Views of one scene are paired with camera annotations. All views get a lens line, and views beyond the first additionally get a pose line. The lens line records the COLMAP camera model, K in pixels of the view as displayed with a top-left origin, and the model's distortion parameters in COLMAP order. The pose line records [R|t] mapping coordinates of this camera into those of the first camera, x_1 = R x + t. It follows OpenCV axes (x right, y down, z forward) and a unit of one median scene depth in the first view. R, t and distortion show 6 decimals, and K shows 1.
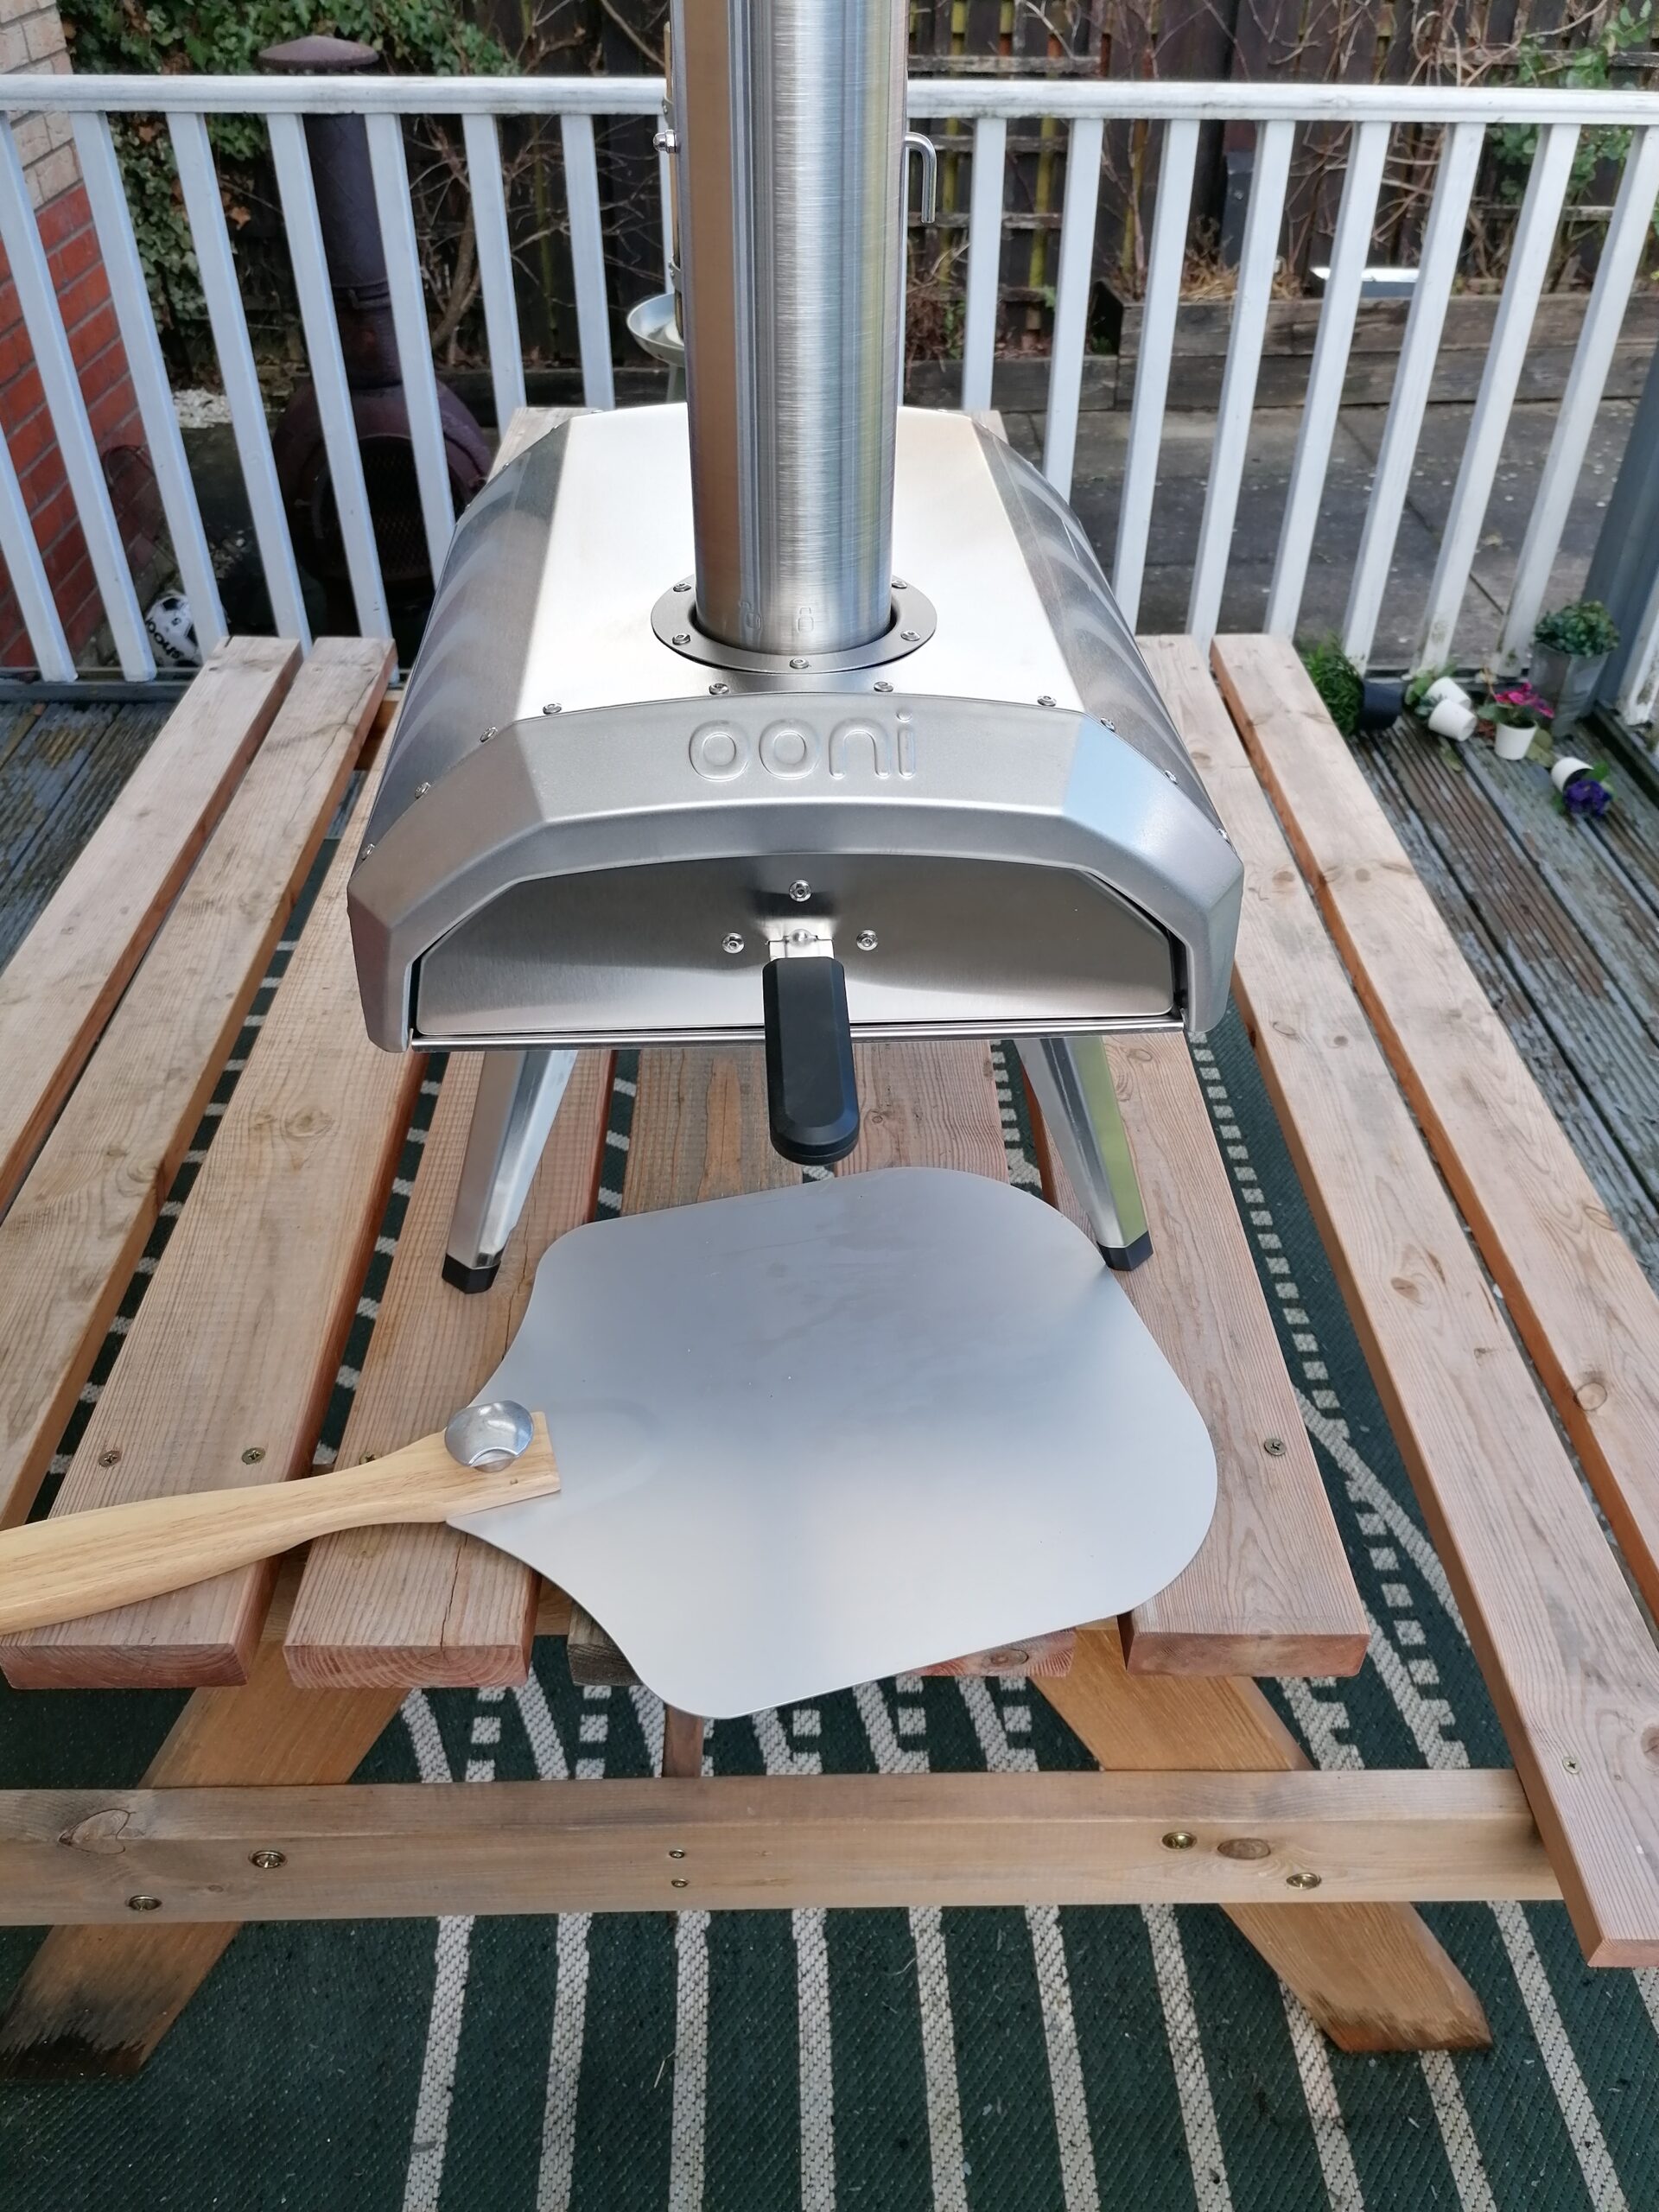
lens RADIAL K [[1678.2, 0, 822.6], [0, 1678.2, 1104.2], [0, 0, 1]] dist [0.091384, -0.109089]
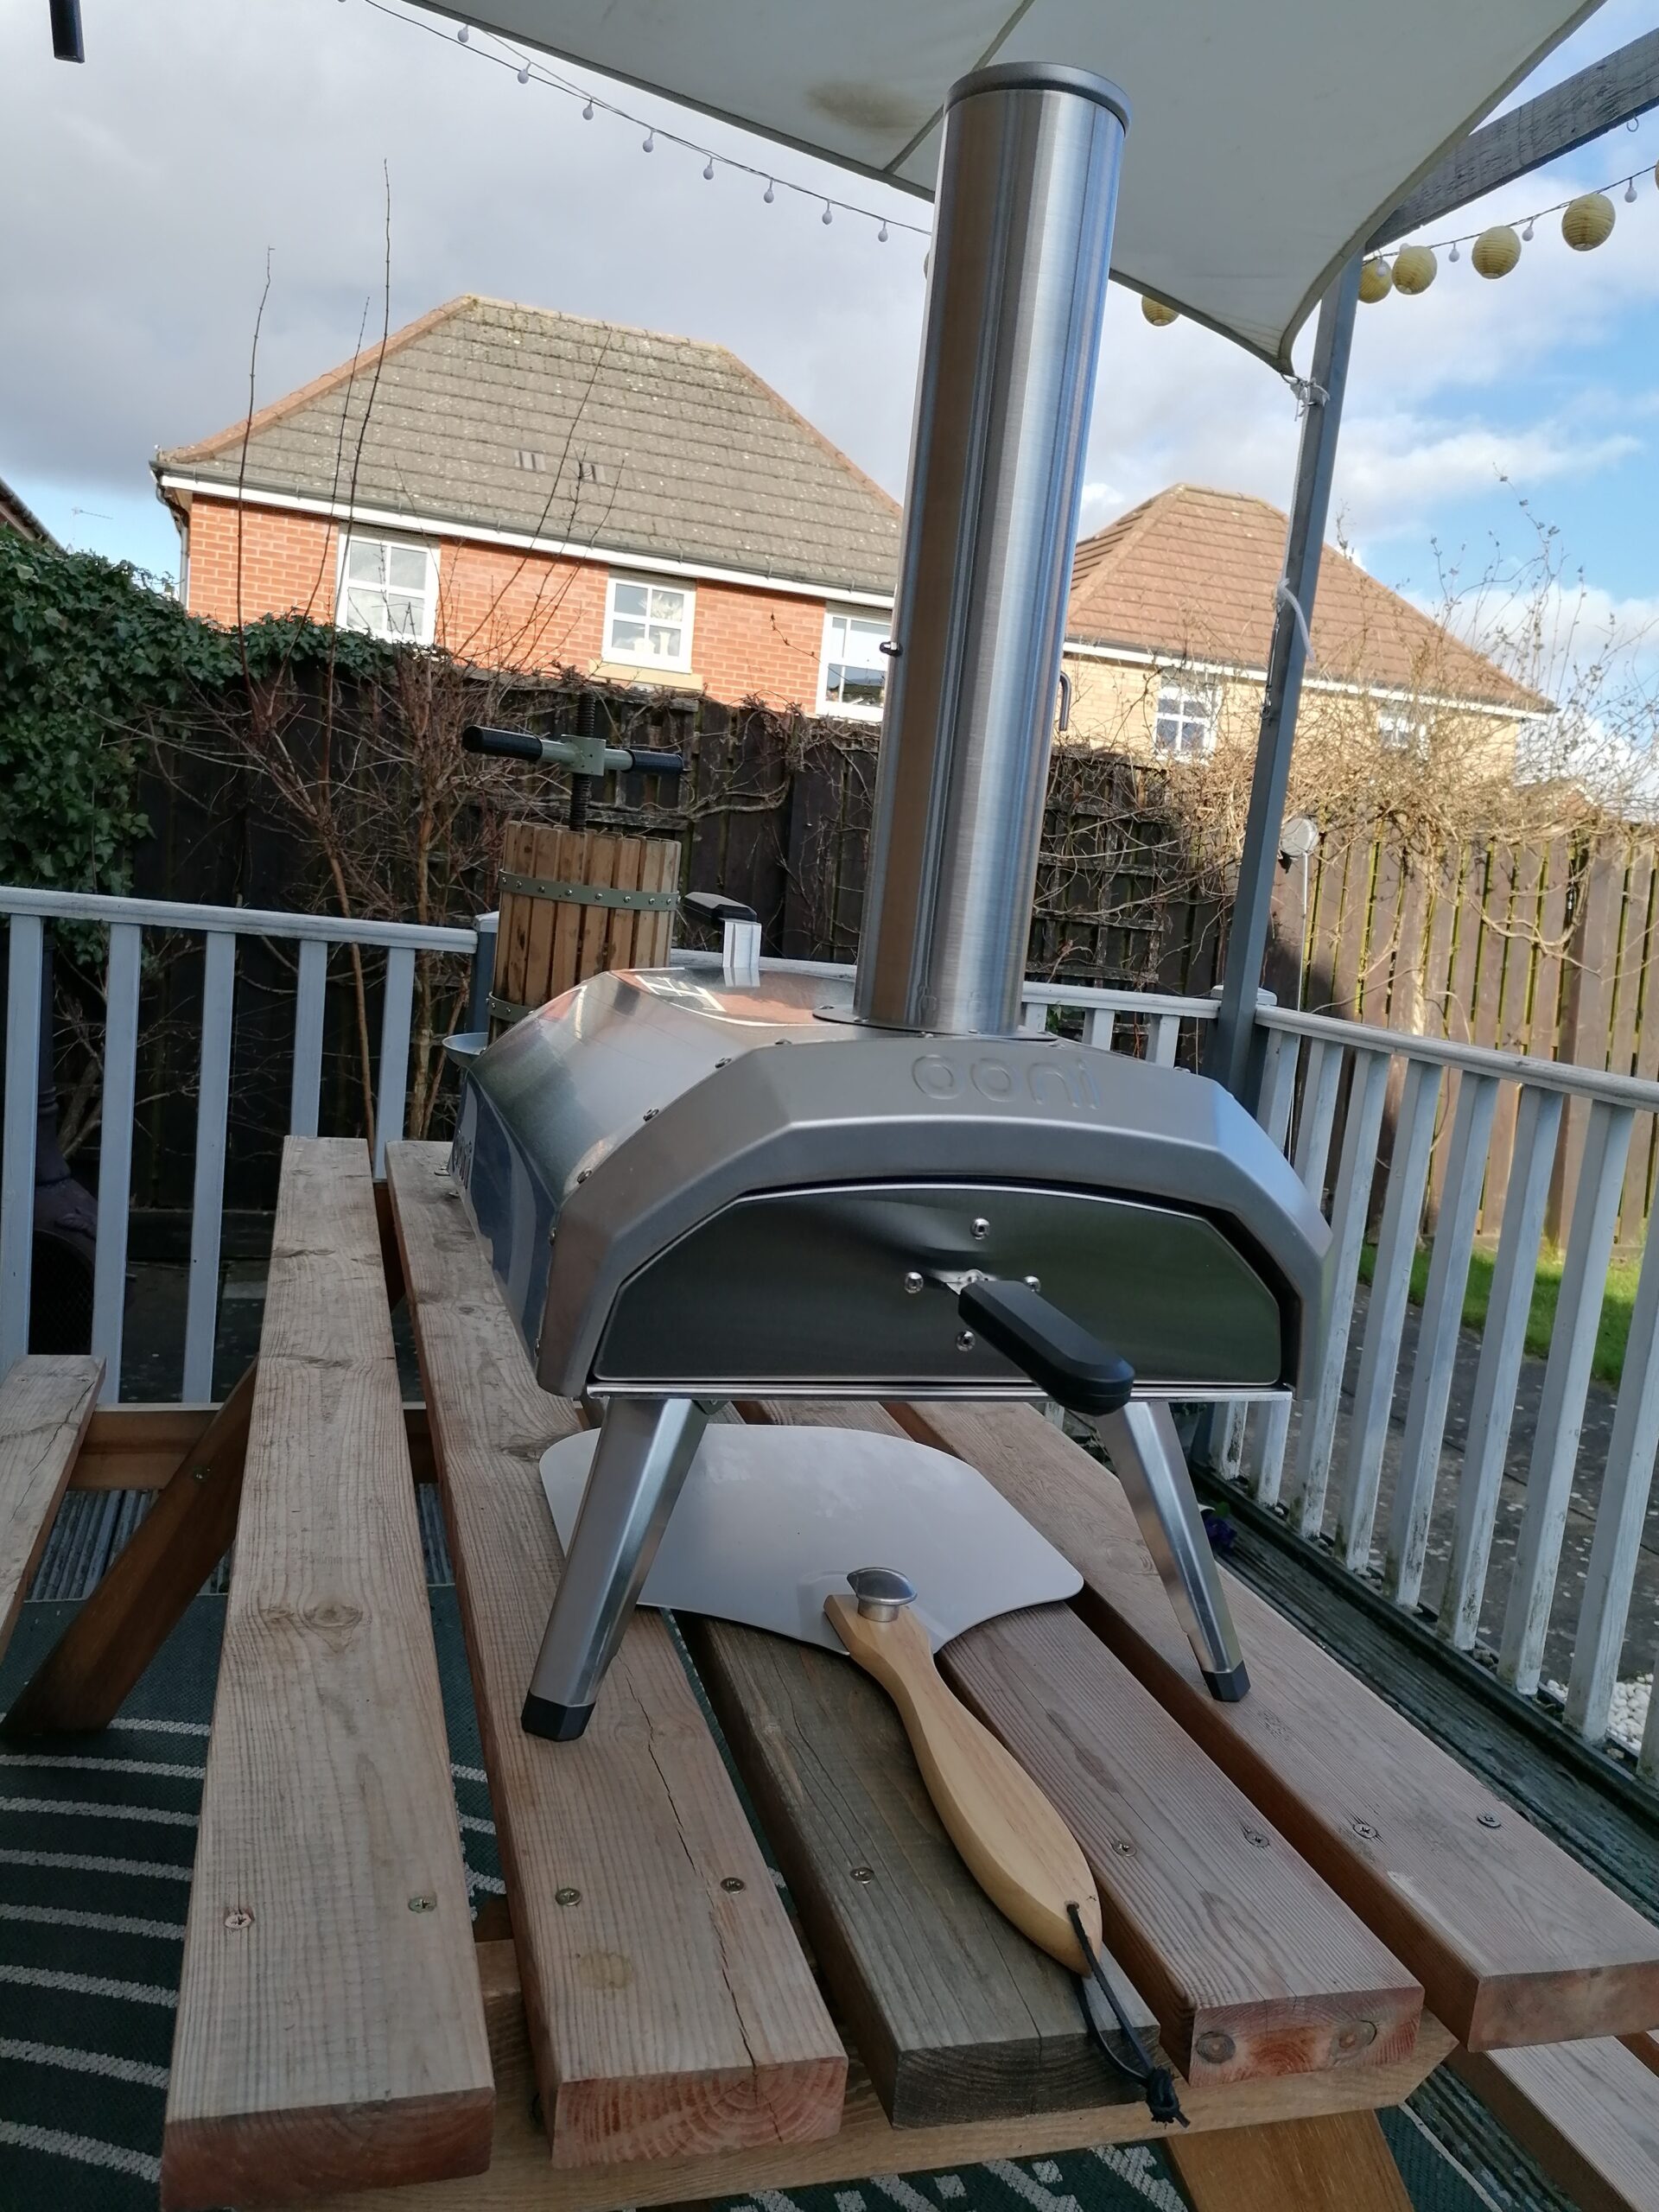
lens RADIAL K [[1678.2, 0, 819.6], [0, 1678.2, 1099.1], [0, 0, 1]] dist [0.091384, -0.109089]
pose [[0.958554, 0.054594, 0.279631, -0.118751], [0.092696, 0.868311, -0.487282, 0.084832], [-0.269409, 0.493007, 0.827262, 0.025707]]
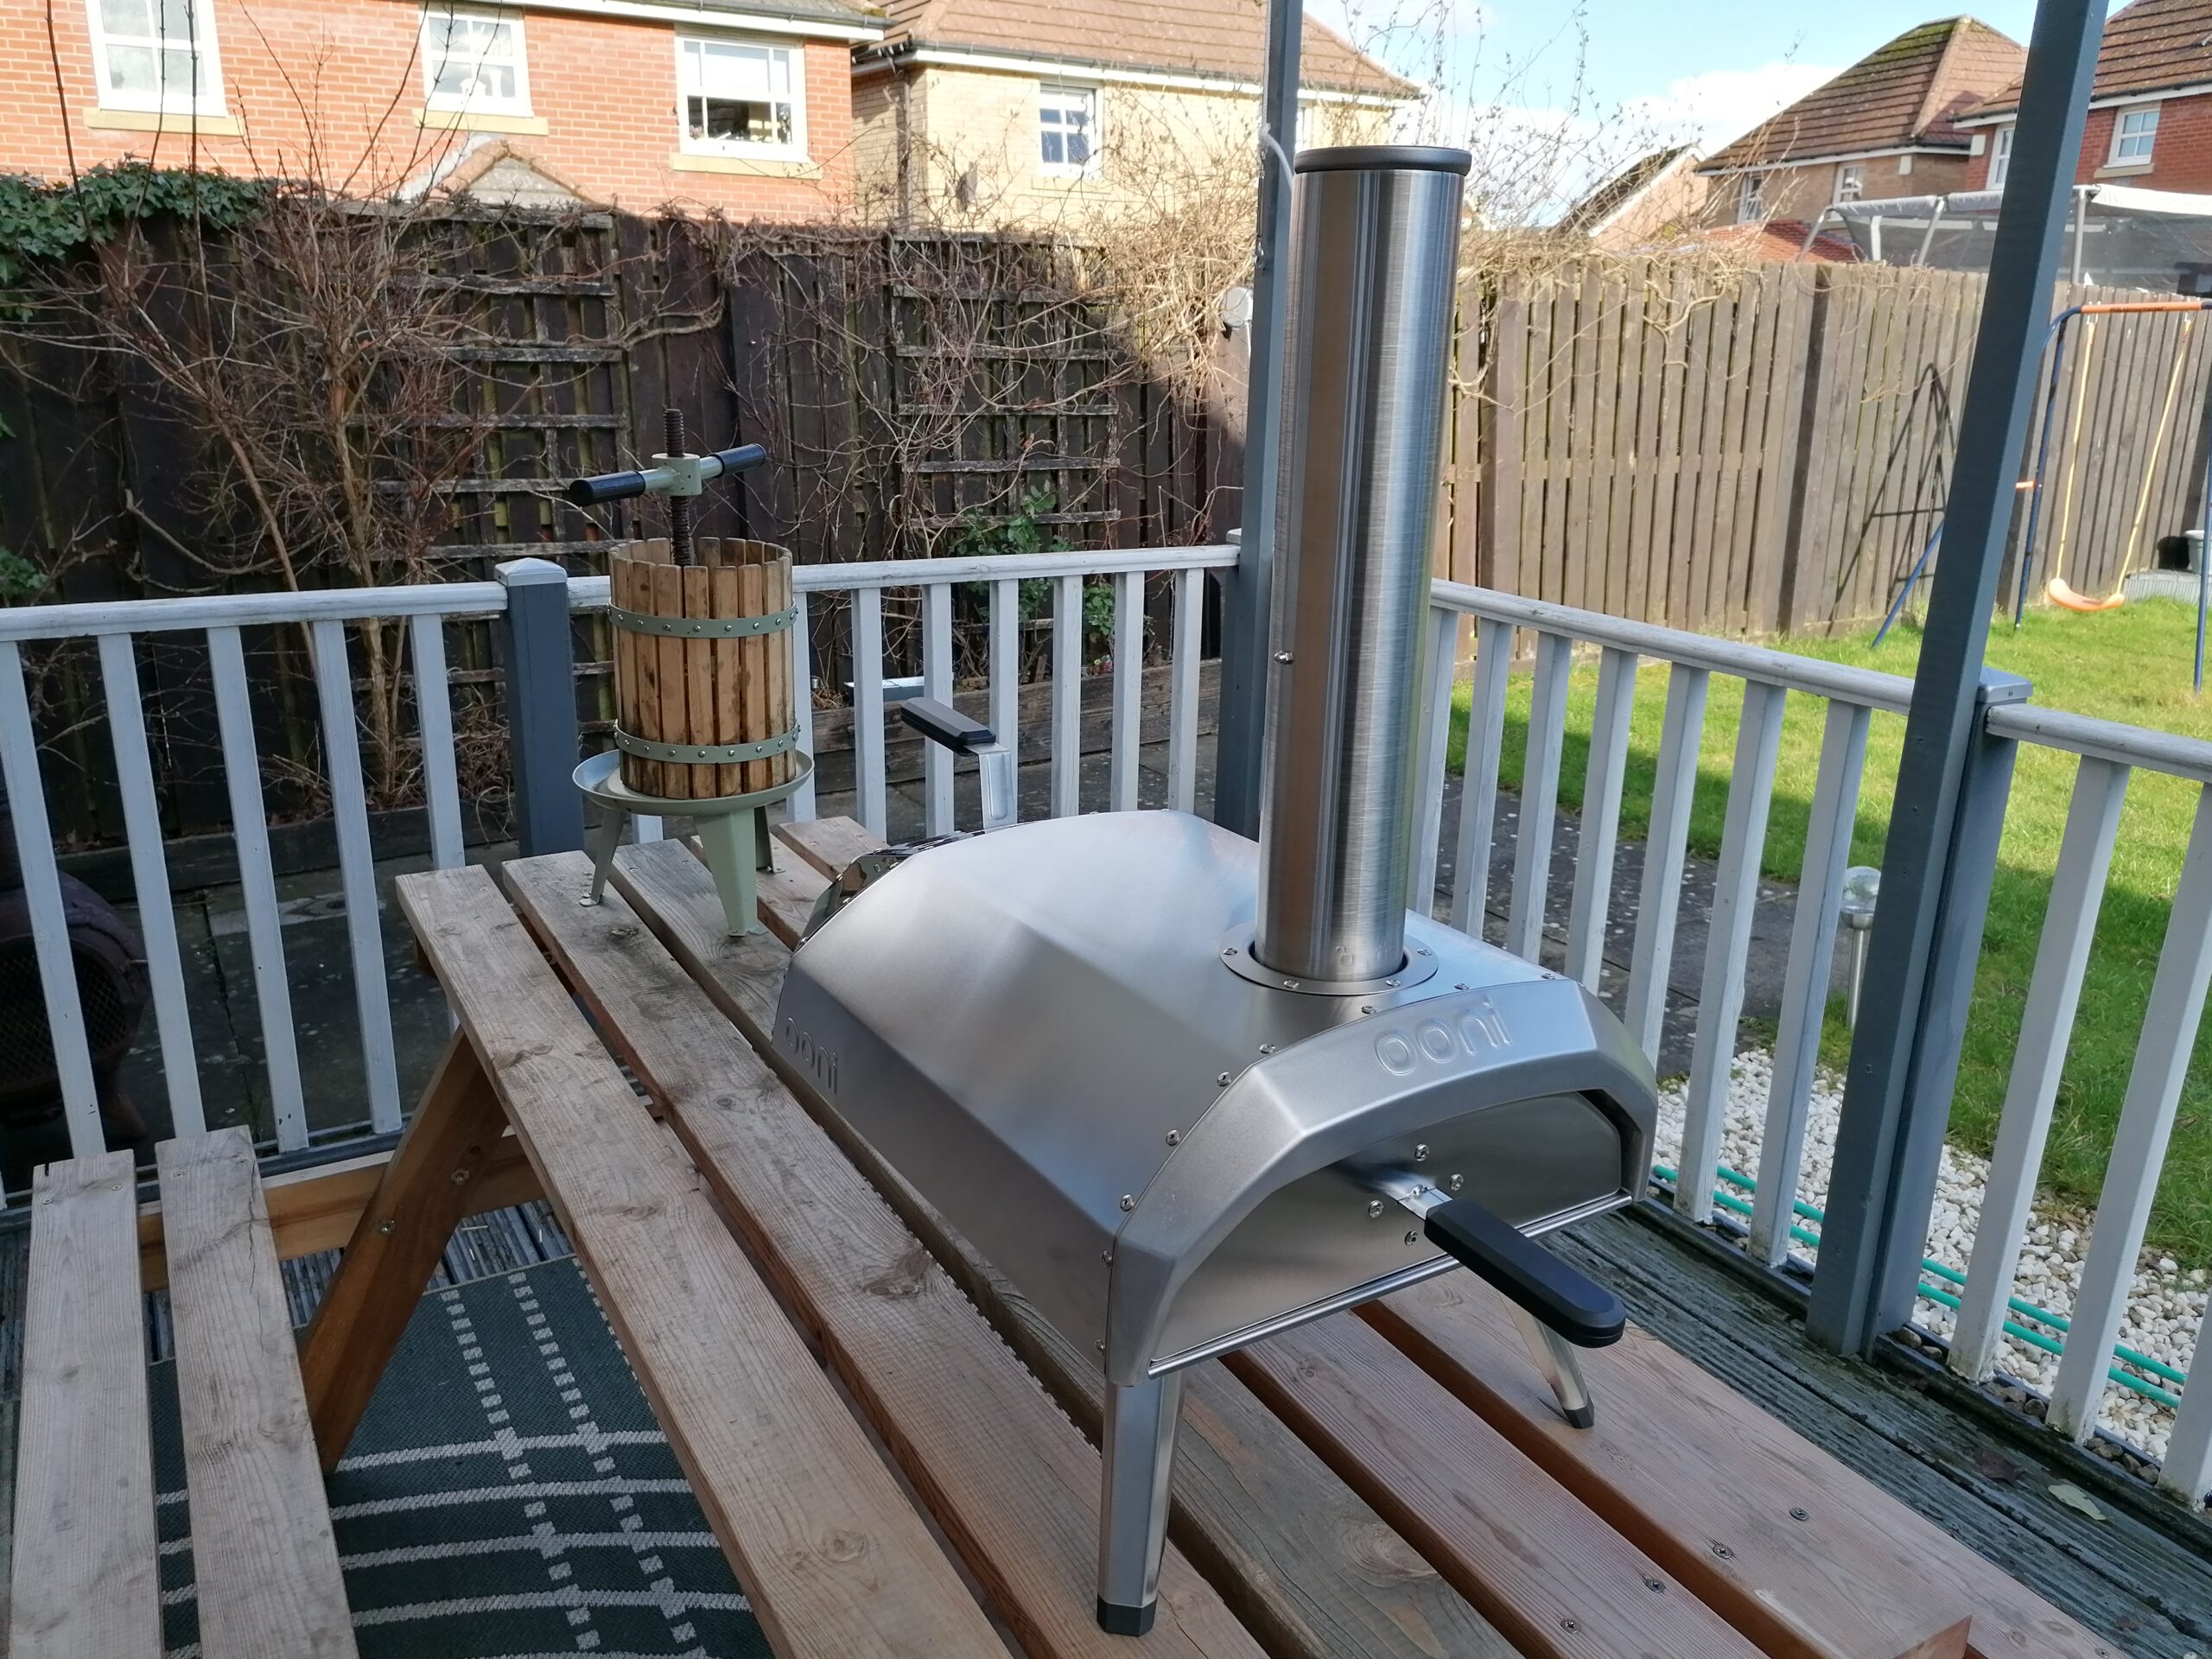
lens RADIAL K [[1678.2, 0, 1102.9], [0, 1678.2, 826.3], [0, 0, 1]] dist [0.091384, -0.109089]
pose [[0.874630, -0.133994, 0.465905, -0.211888], [0.293103, 0.911659, -0.288041, -0.014976], [-0.386151, 0.388488, 0.836639, -0.019361]]
